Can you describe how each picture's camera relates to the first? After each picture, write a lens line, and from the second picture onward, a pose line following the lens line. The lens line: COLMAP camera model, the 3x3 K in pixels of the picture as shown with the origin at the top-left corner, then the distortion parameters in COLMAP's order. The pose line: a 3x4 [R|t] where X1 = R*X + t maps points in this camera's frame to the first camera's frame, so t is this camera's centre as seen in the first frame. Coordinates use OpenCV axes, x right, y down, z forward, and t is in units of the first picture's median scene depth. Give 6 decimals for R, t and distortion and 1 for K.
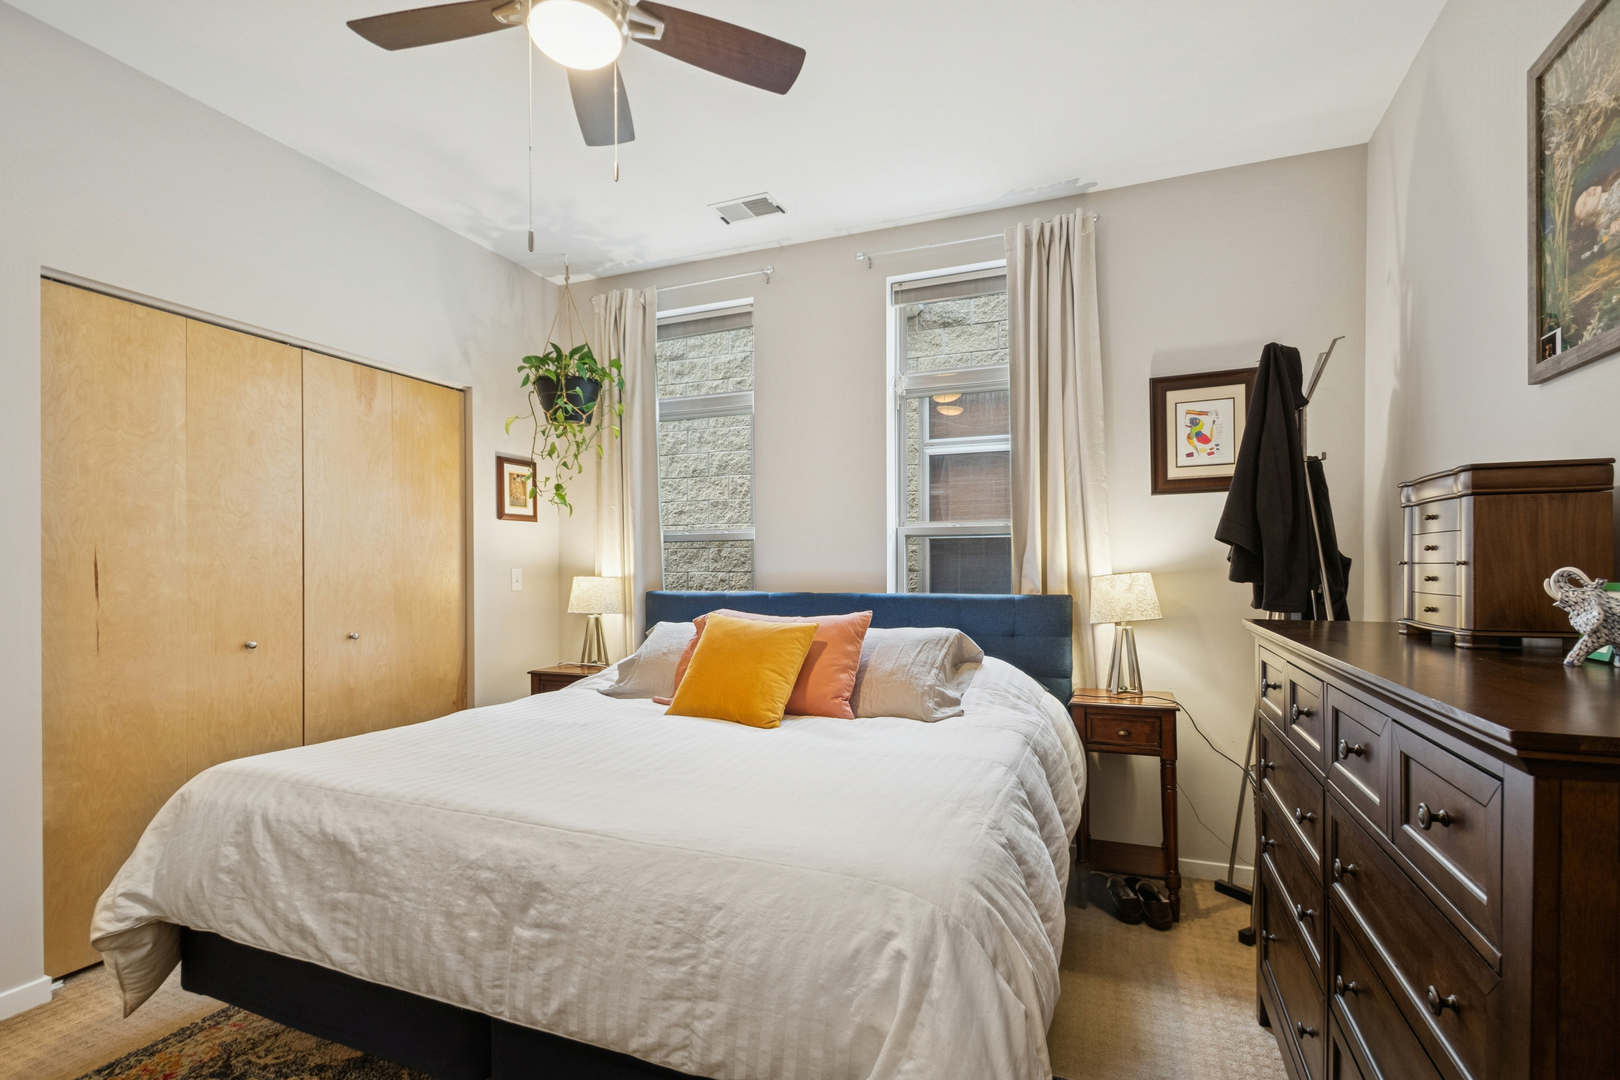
lens RADIAL K [[752.3, 0, 813.8], [0, 752.3, 569.1], [0, 0, 1]] dist [0.017384, -0.013857]
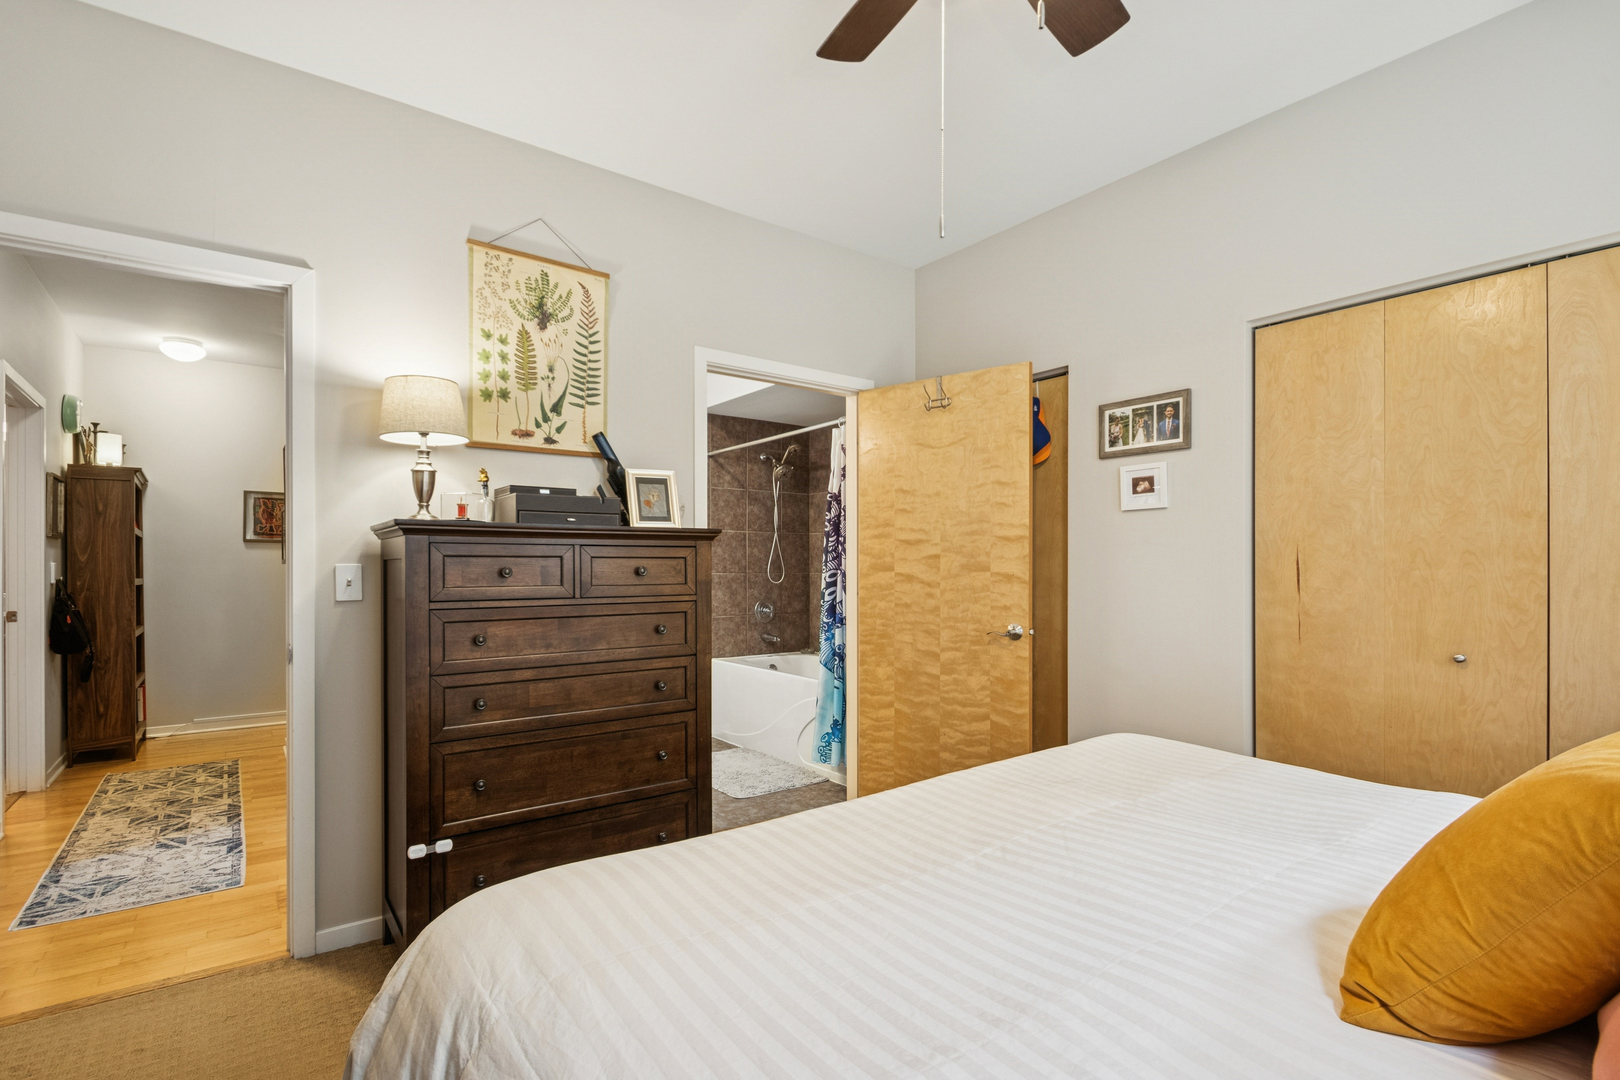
lens RADIAL K [[752.3, 0, 813.8], [0, 752.3, 569.1], [0, 0, 1]] dist [0.017384, -0.013857]
pose [[-0.513527, 0.001447, -0.858072, 0.377808], [-0.002978, 0.999990, 0.003469, 0.002525], [0.858068, 0.004337, -0.513518, 0.951691]]
